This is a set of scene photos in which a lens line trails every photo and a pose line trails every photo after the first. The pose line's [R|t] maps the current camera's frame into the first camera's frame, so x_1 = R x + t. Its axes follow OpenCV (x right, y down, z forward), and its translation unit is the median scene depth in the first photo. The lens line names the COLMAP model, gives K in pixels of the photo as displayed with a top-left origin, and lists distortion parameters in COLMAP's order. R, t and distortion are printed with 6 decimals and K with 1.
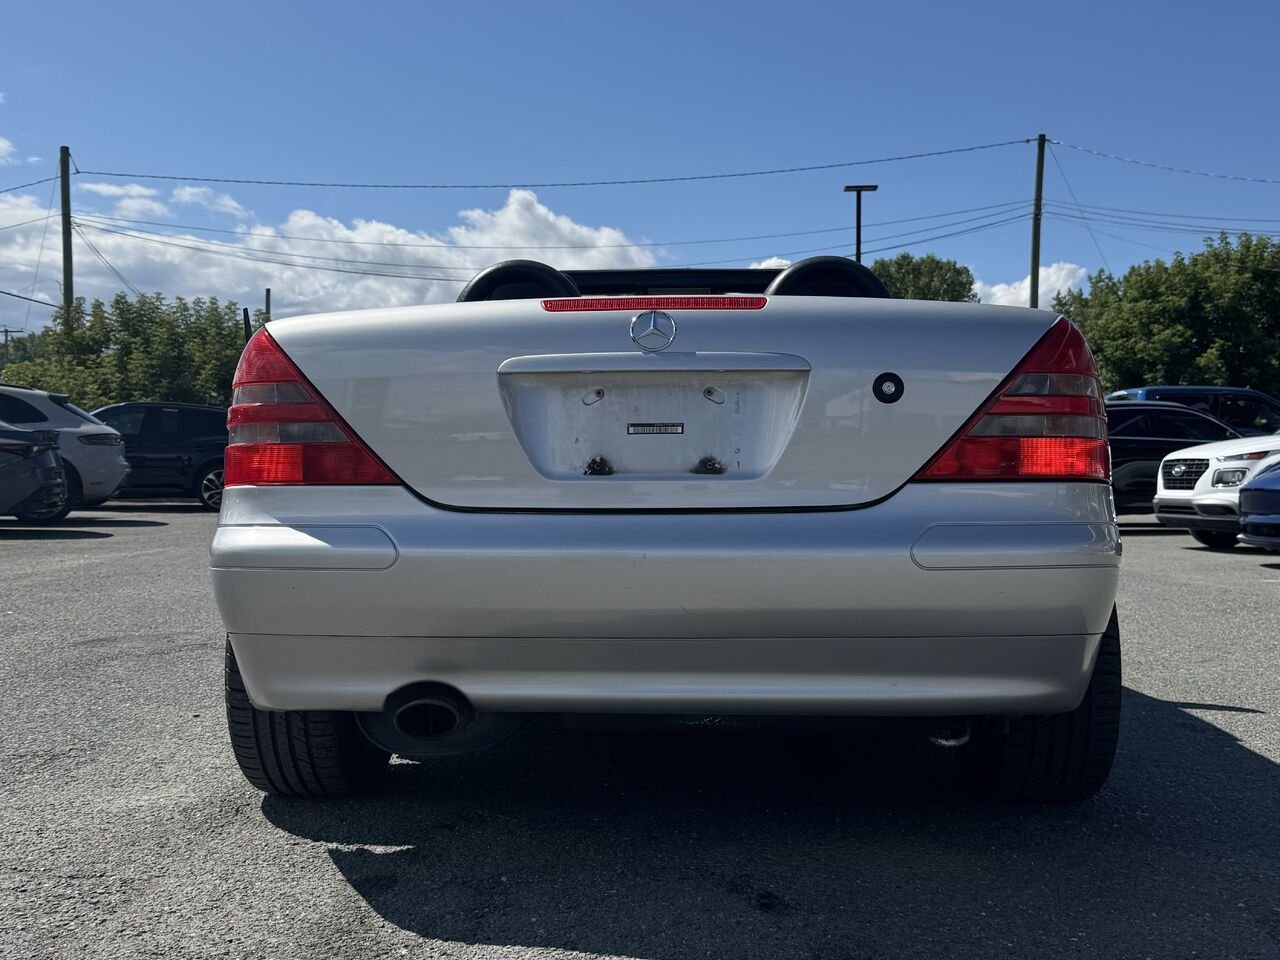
lens RADIAL K [[1391.6, 0, 631.6], [0, 1391.6, 478.5], [0, 0, 1]] dist [0.228408, -0.507286]
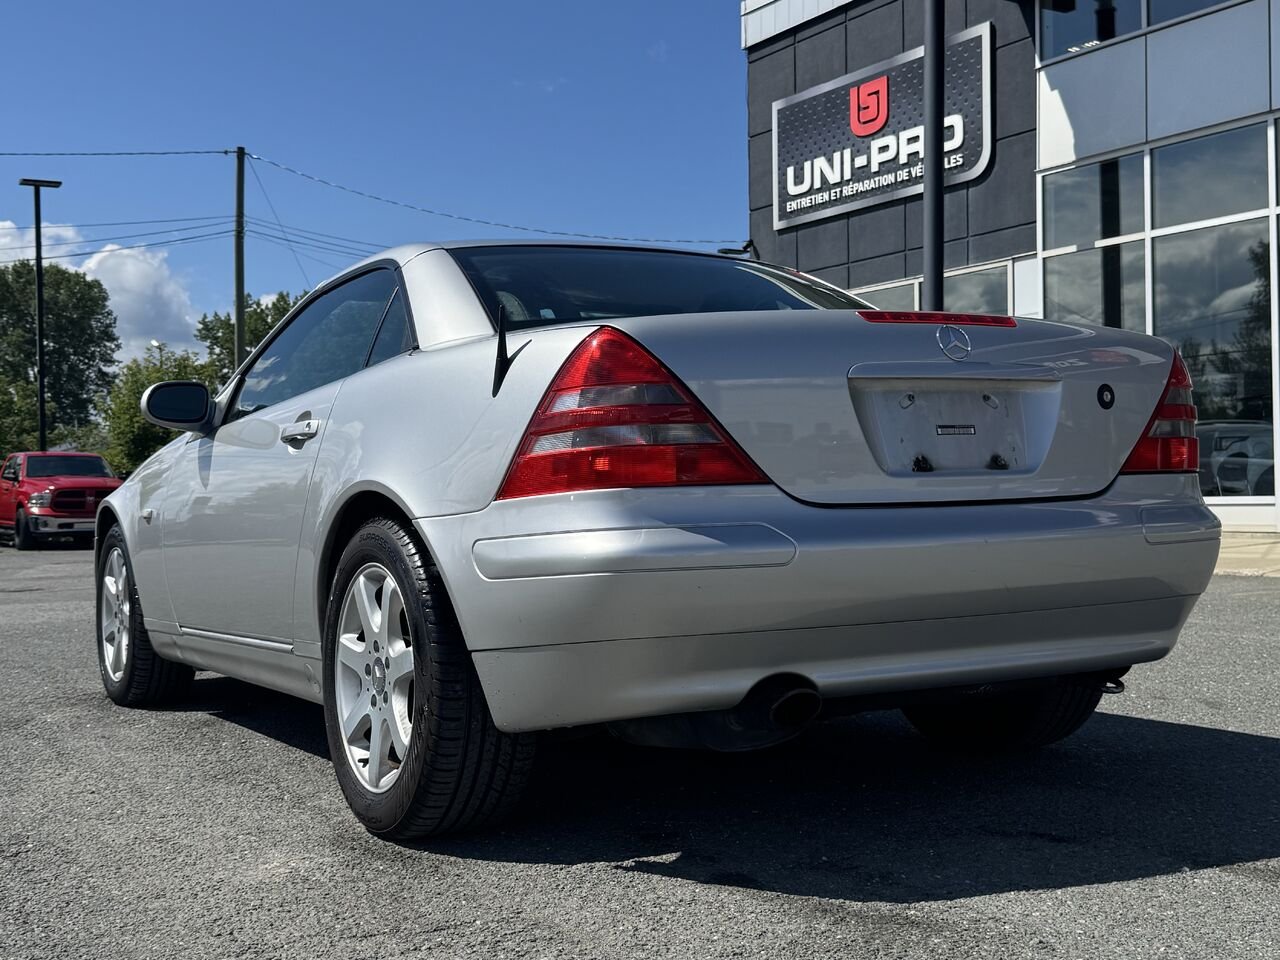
lens RADIAL K [[1526.7, 0, 639.5], [0, 1526.7, 482.2], [0, 0, 1]] dist [0.250397, -0.607695]
pose [[0.833107, -0.015799, 0.552887, -0.716714], [0.028850, 0.999473, -0.014911, 0.014096], [-0.552360, 0.028373, 0.833123, 0.089608]]
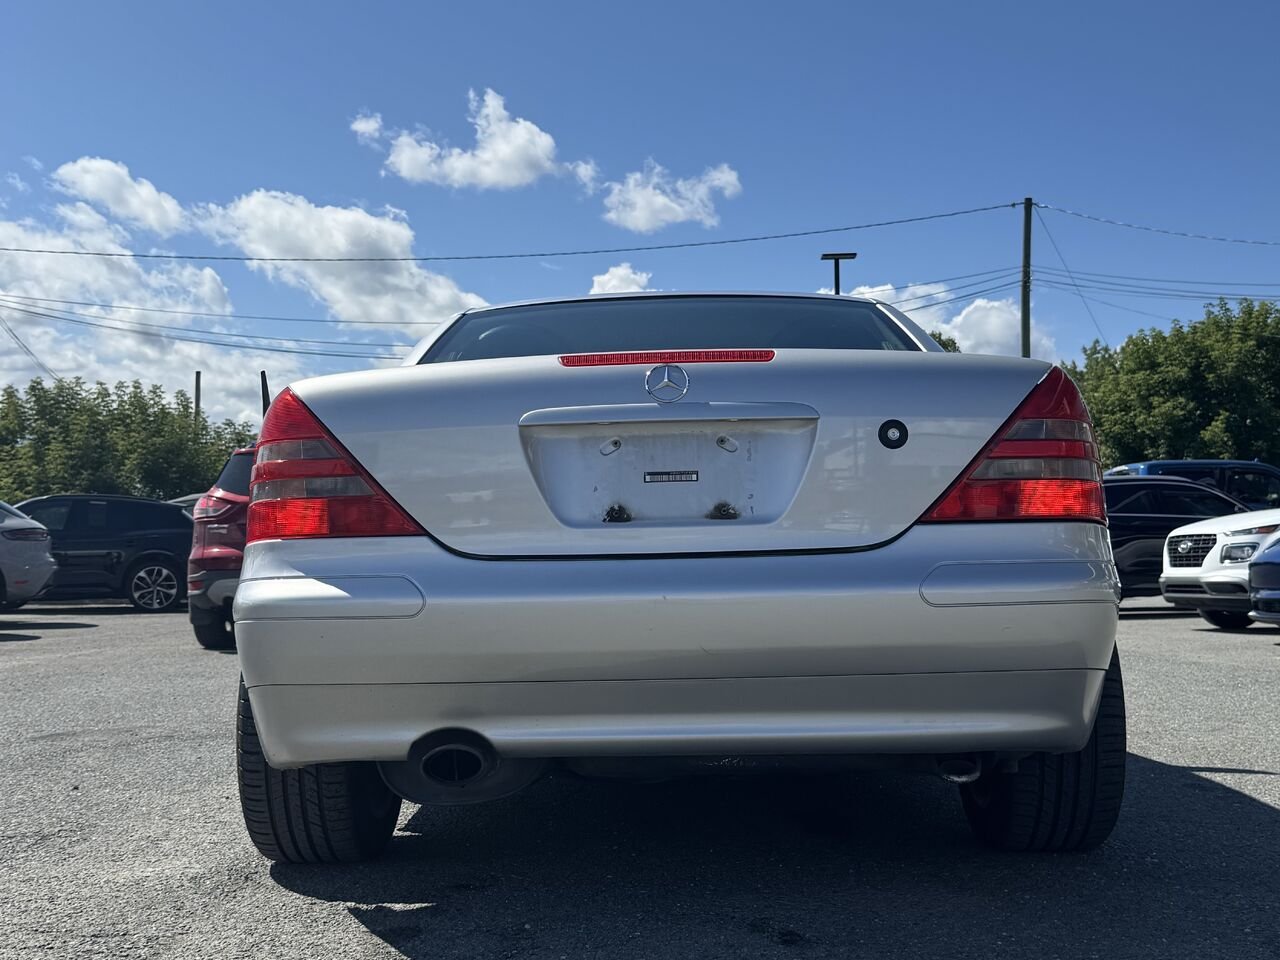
lens RADIAL K [[1526.7, 0, 639.5], [0, 1526.7, 482.2], [0, 0, 1]] dist [0.250397, -0.607695]
pose [[0.999423, -0.015981, 0.029979, -0.033088], [0.017732, 0.998097, -0.059065, 0.028626], [-0.028978, 0.059562, 0.997804, -0.110879]]
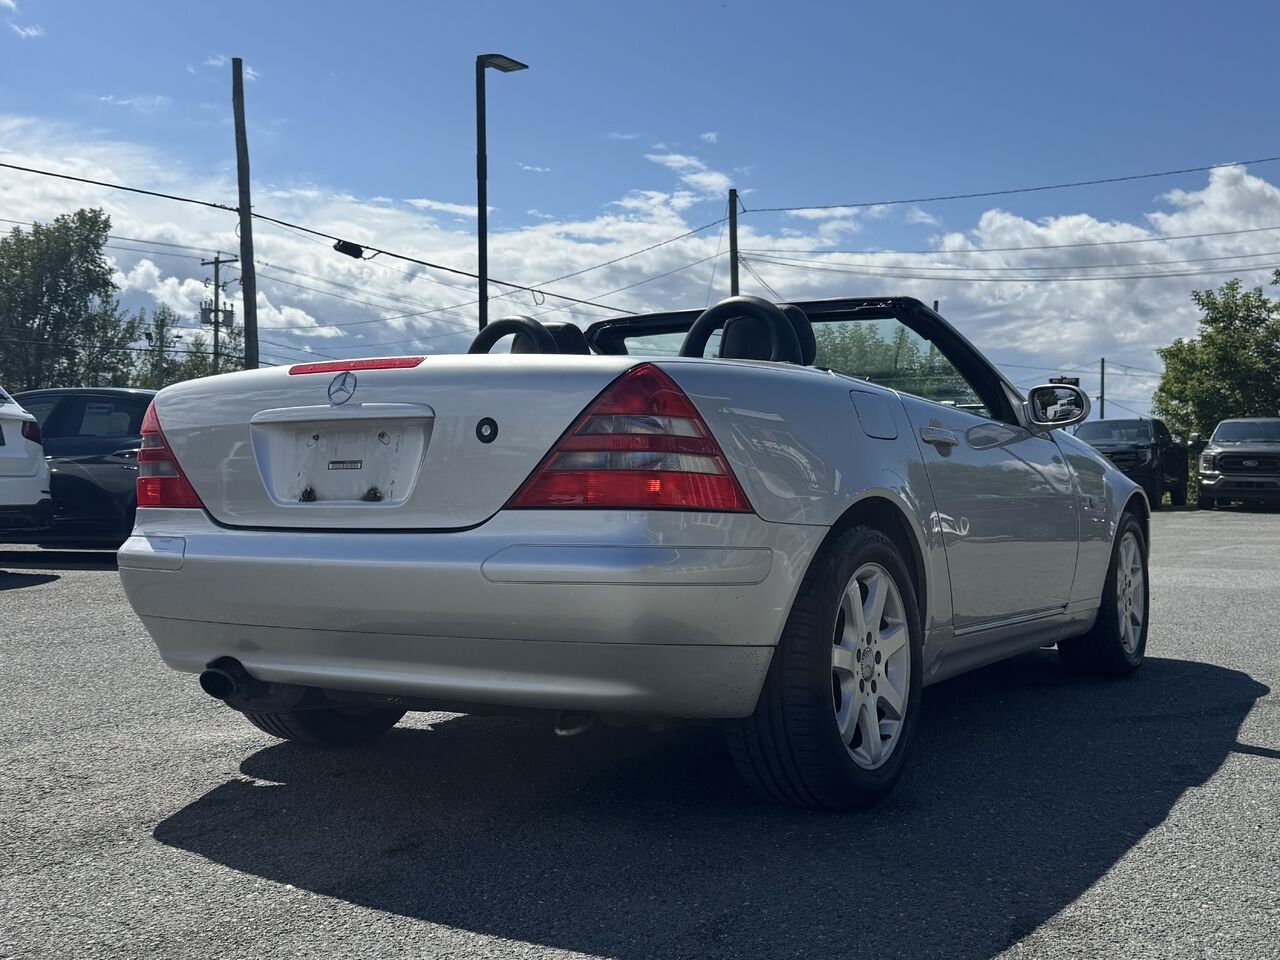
lens RADIAL K [[1427.3, 0, 639.6], [0, 1427.3, 445.6], [0, 0, 1]] dist [0.179641, -0.359800]
pose [[0.870496, -0.010764, -0.492058, 0.728386], [-0.001924, 0.999679, -0.025271, -0.016834], [0.492172, 0.022945, 0.870195, -0.005677]]
